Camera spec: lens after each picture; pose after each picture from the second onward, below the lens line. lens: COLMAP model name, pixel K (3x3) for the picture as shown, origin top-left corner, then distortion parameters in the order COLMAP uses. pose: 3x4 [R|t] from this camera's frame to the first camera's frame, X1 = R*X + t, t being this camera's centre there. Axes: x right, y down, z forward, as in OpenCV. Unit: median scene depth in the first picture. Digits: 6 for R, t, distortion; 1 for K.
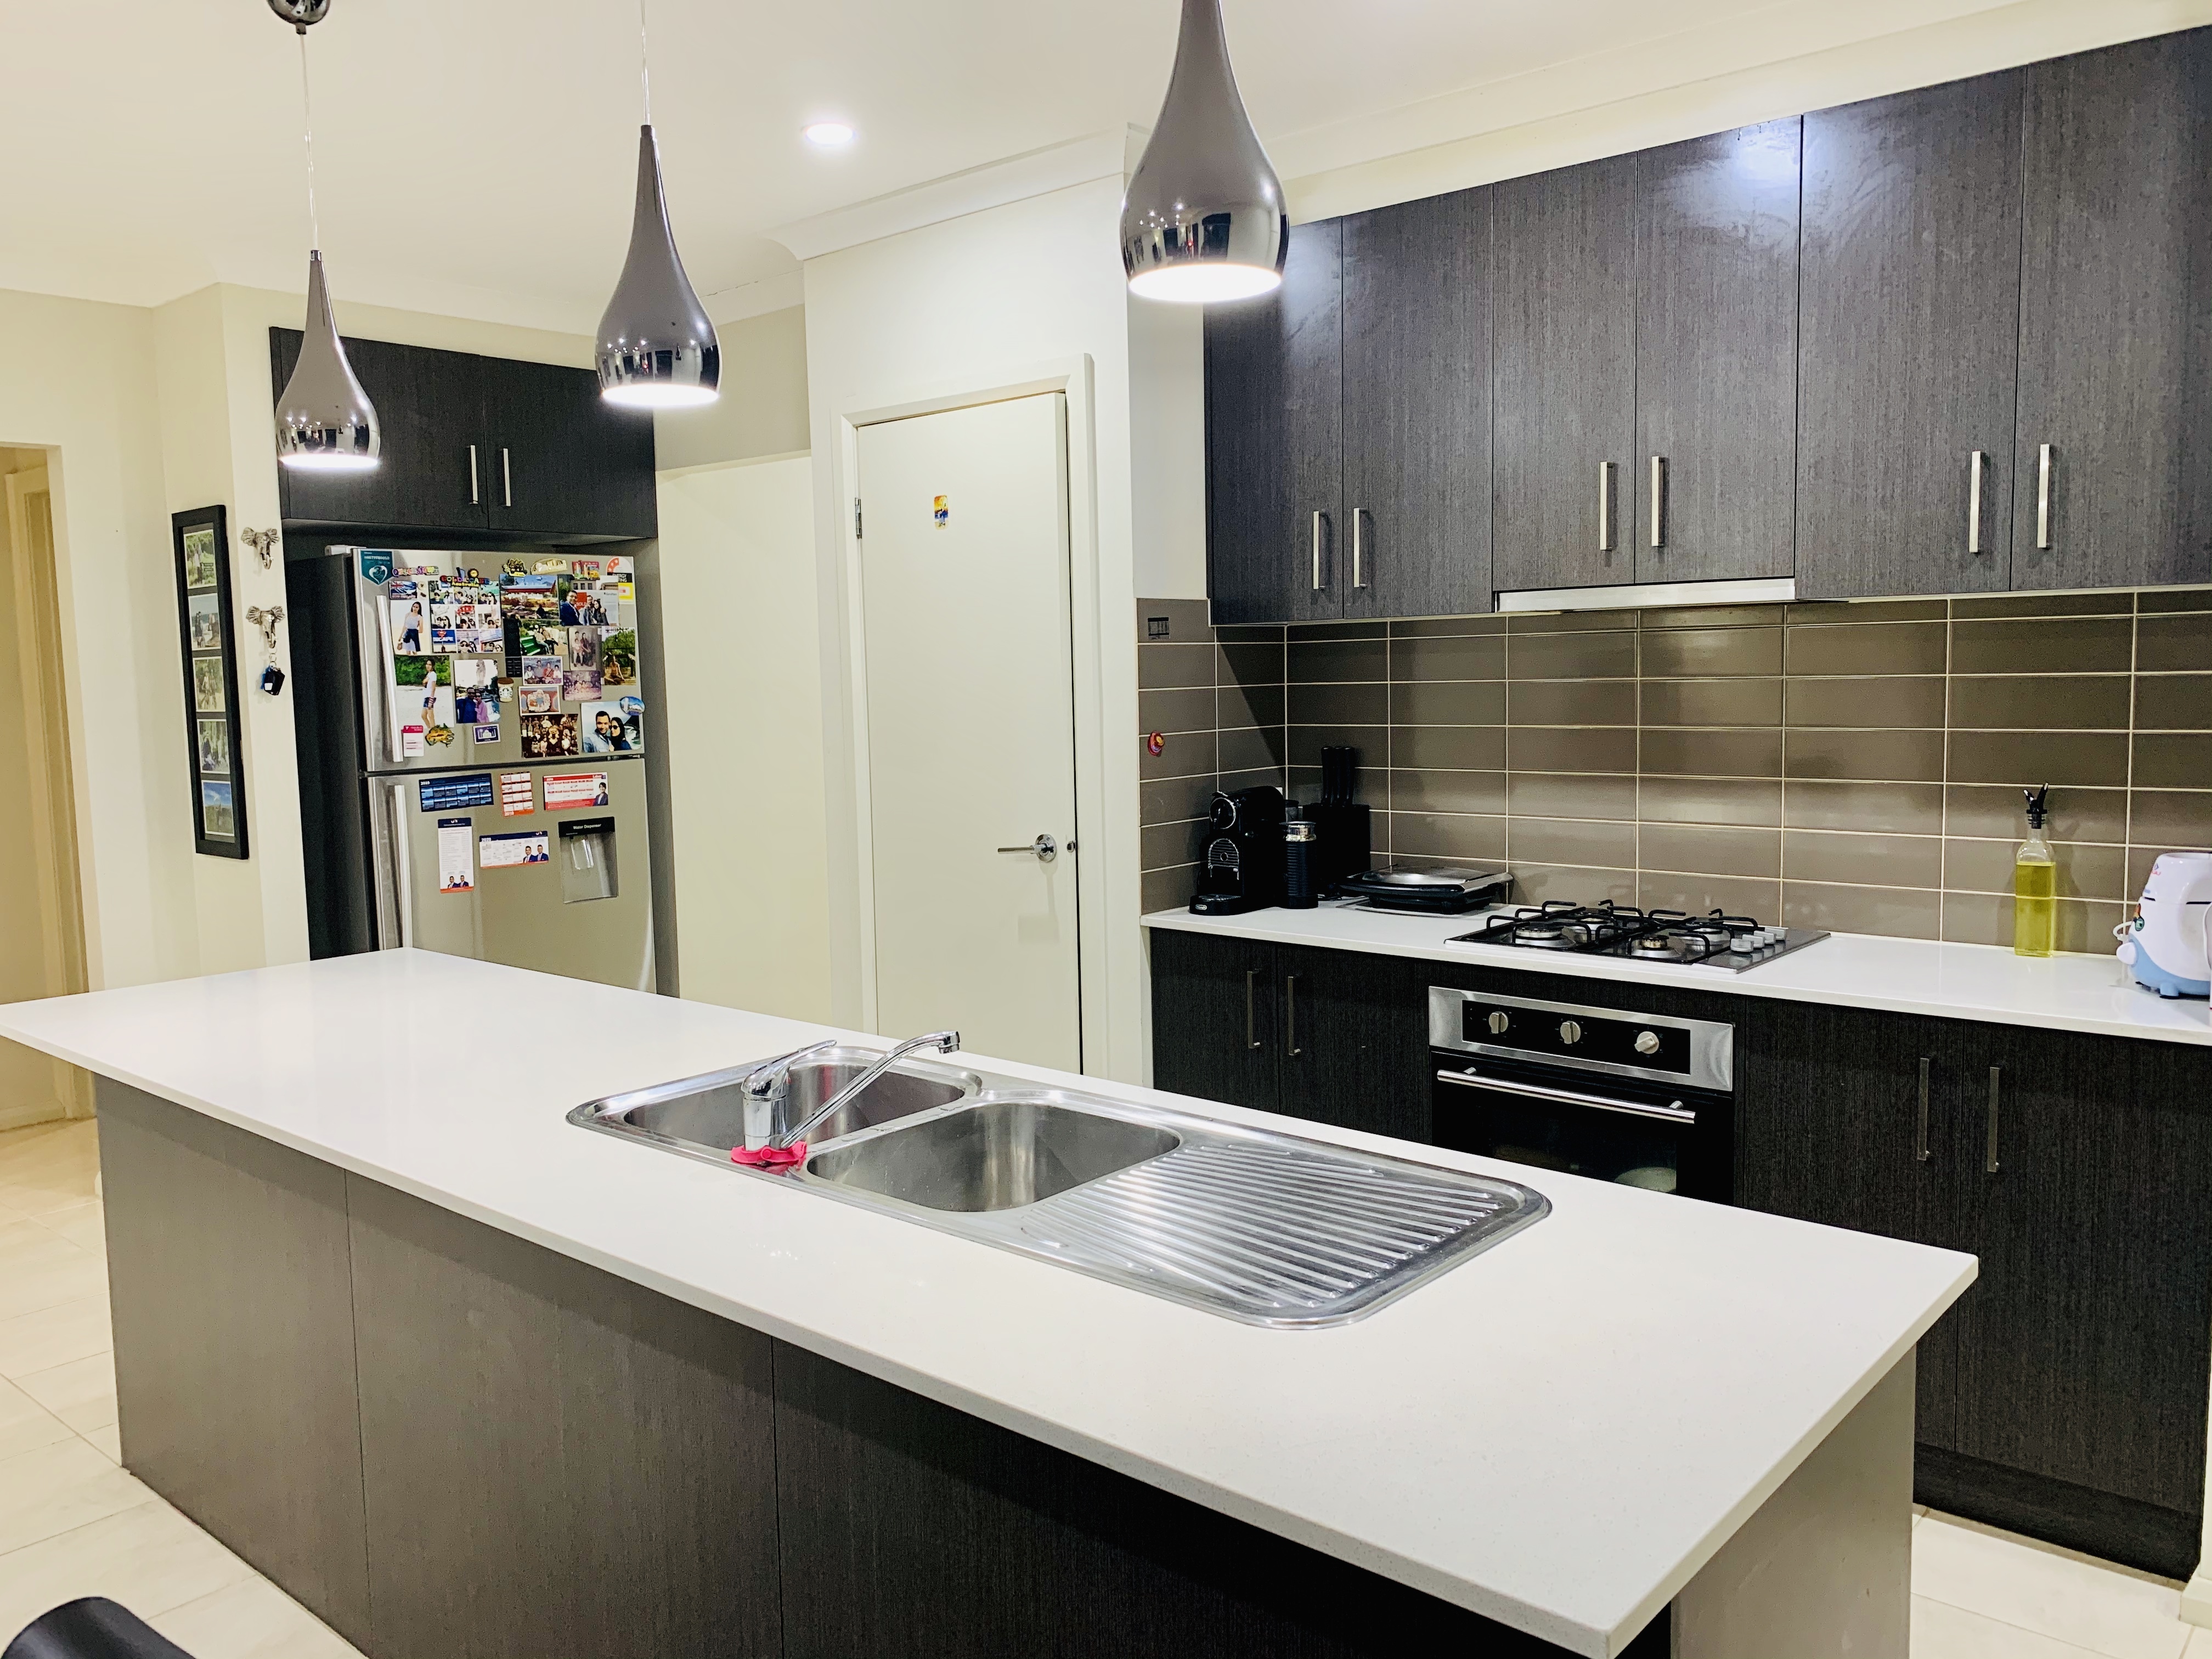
lens RADIAL K [[1696.3, 0, 1103.5], [0, 1696.3, 823.8], [0, 0, 1]] dist [0.033860, -0.004580]
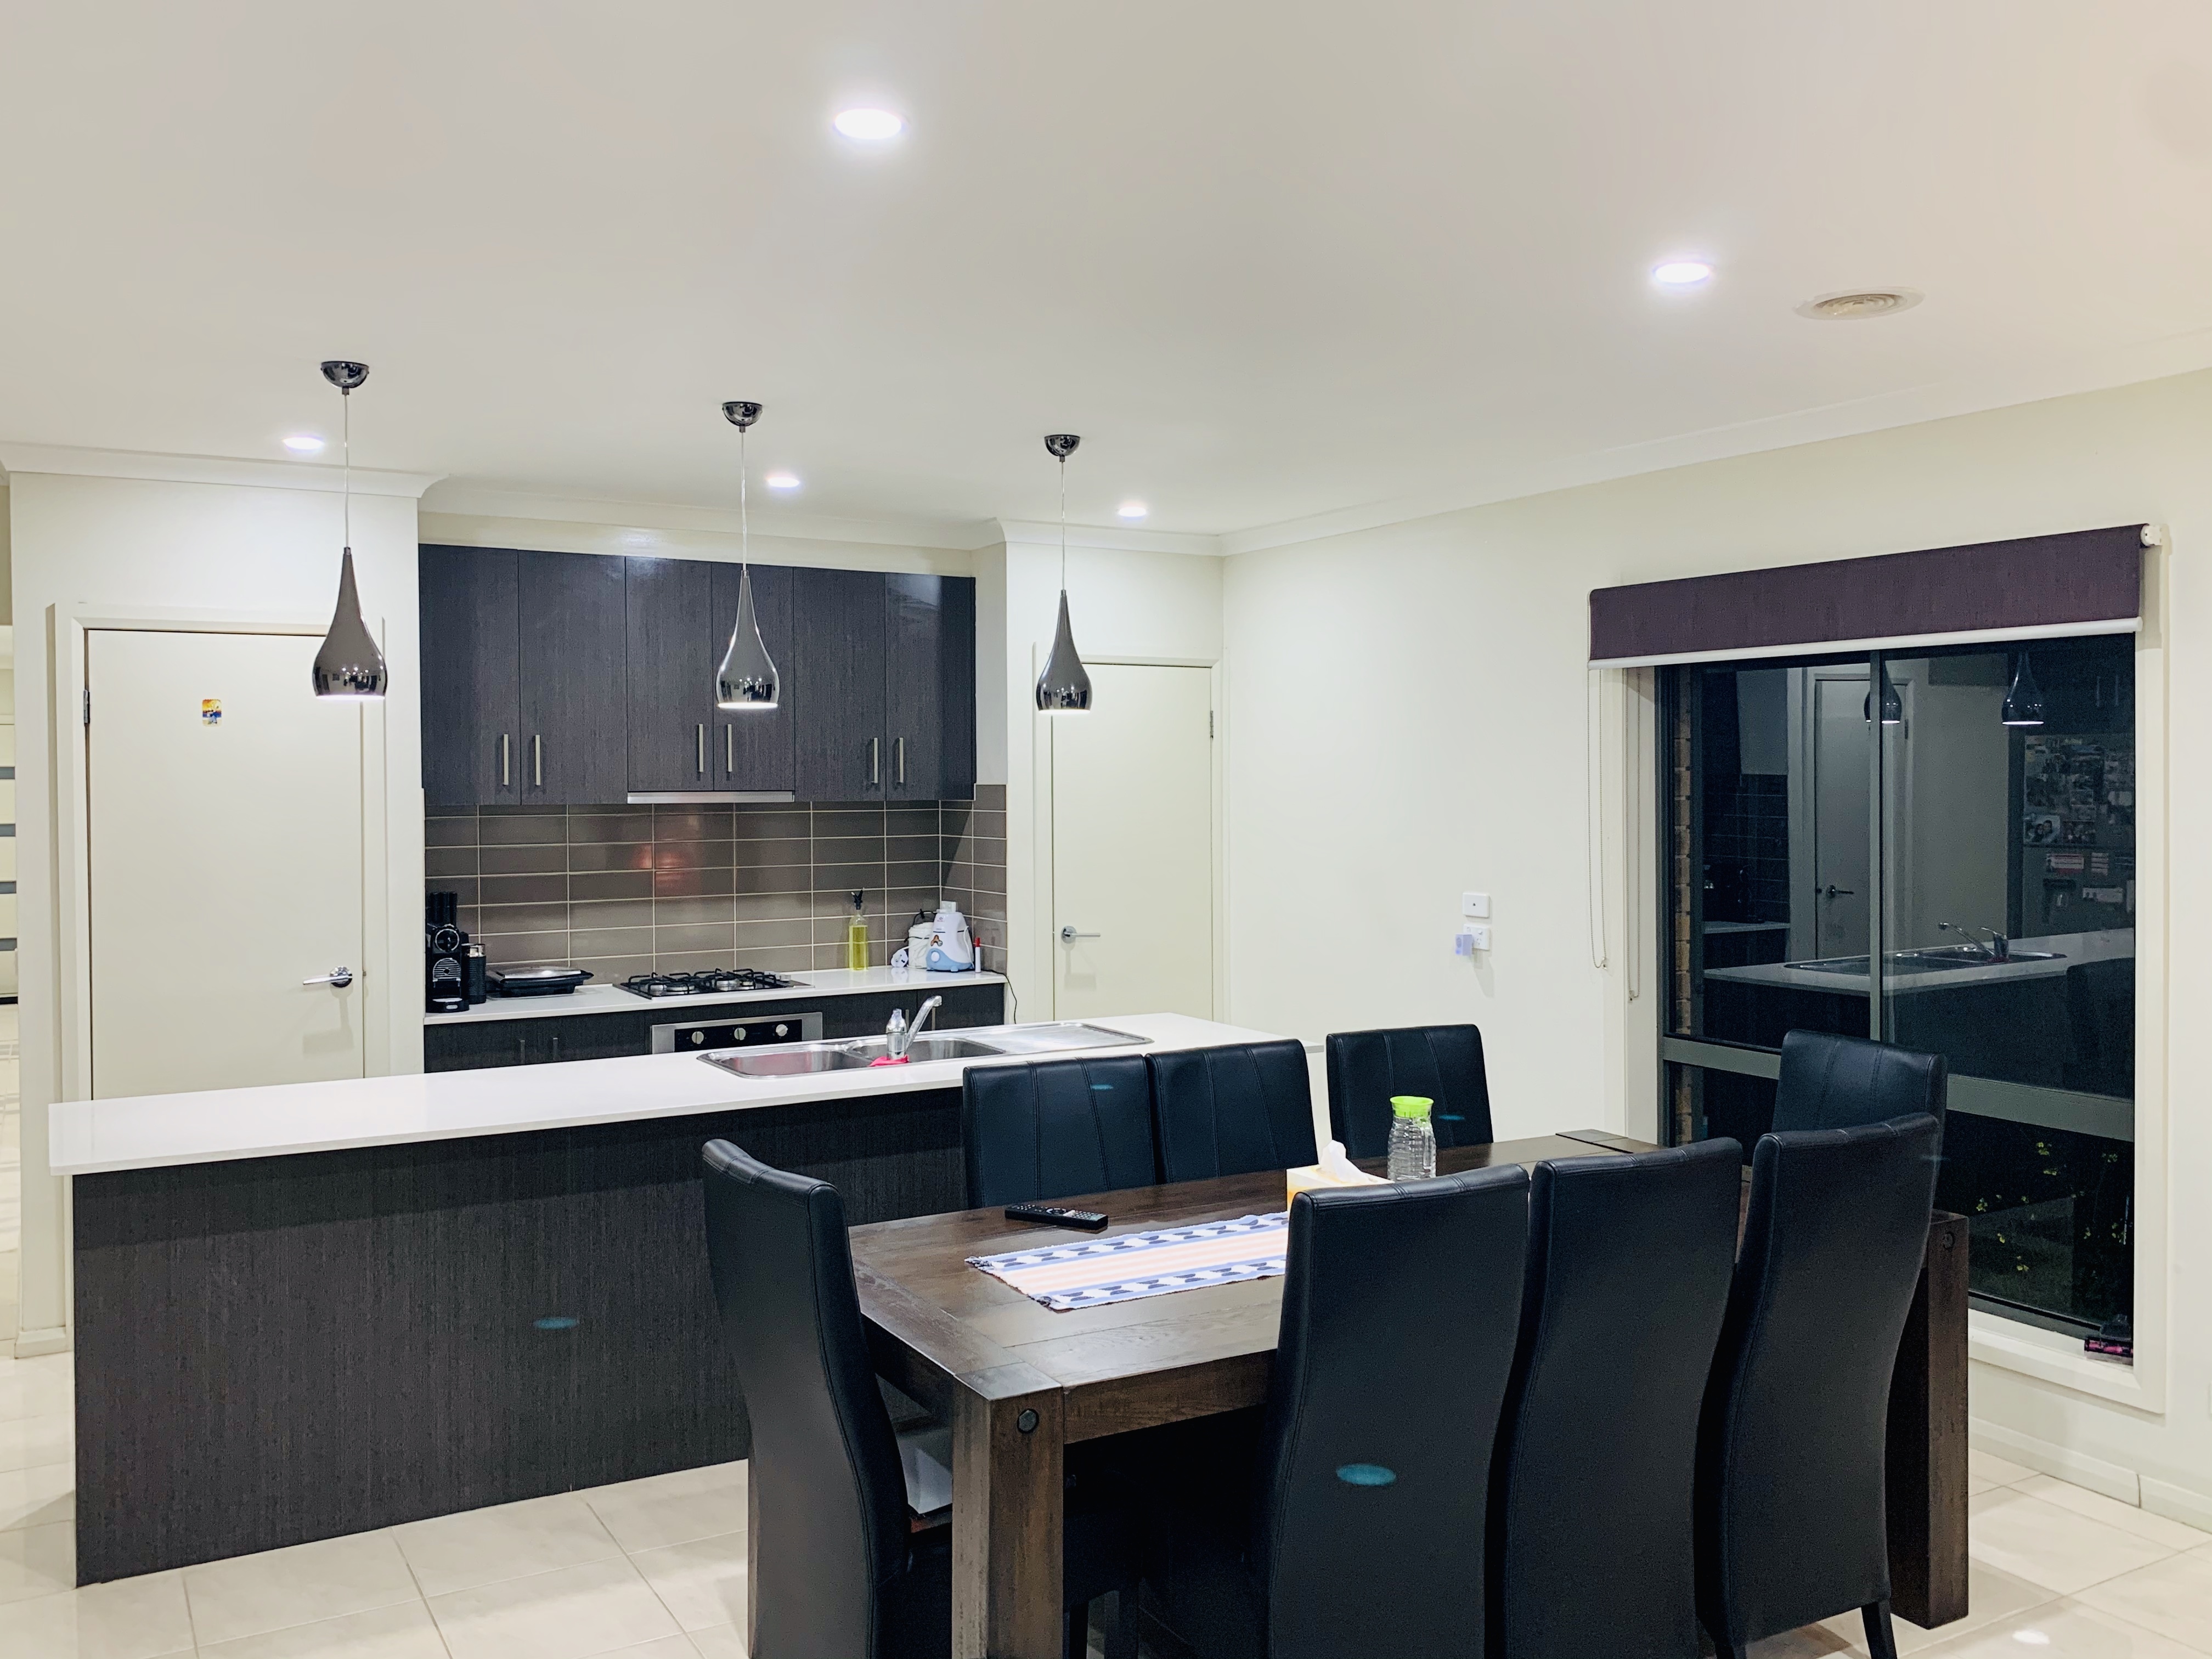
lens RADIAL K [[1861.5, 0, 1105.7], [0, 1861.5, 827.0], [0, 0, 1]] dist [0.124218, -0.113394]
pose [[0.314090, -0.006986, 0.949367, -1.475555], [0.088926, 0.995793, -0.022092, -0.019634], [-0.945219, 0.091362, 0.313390, -0.026069]]
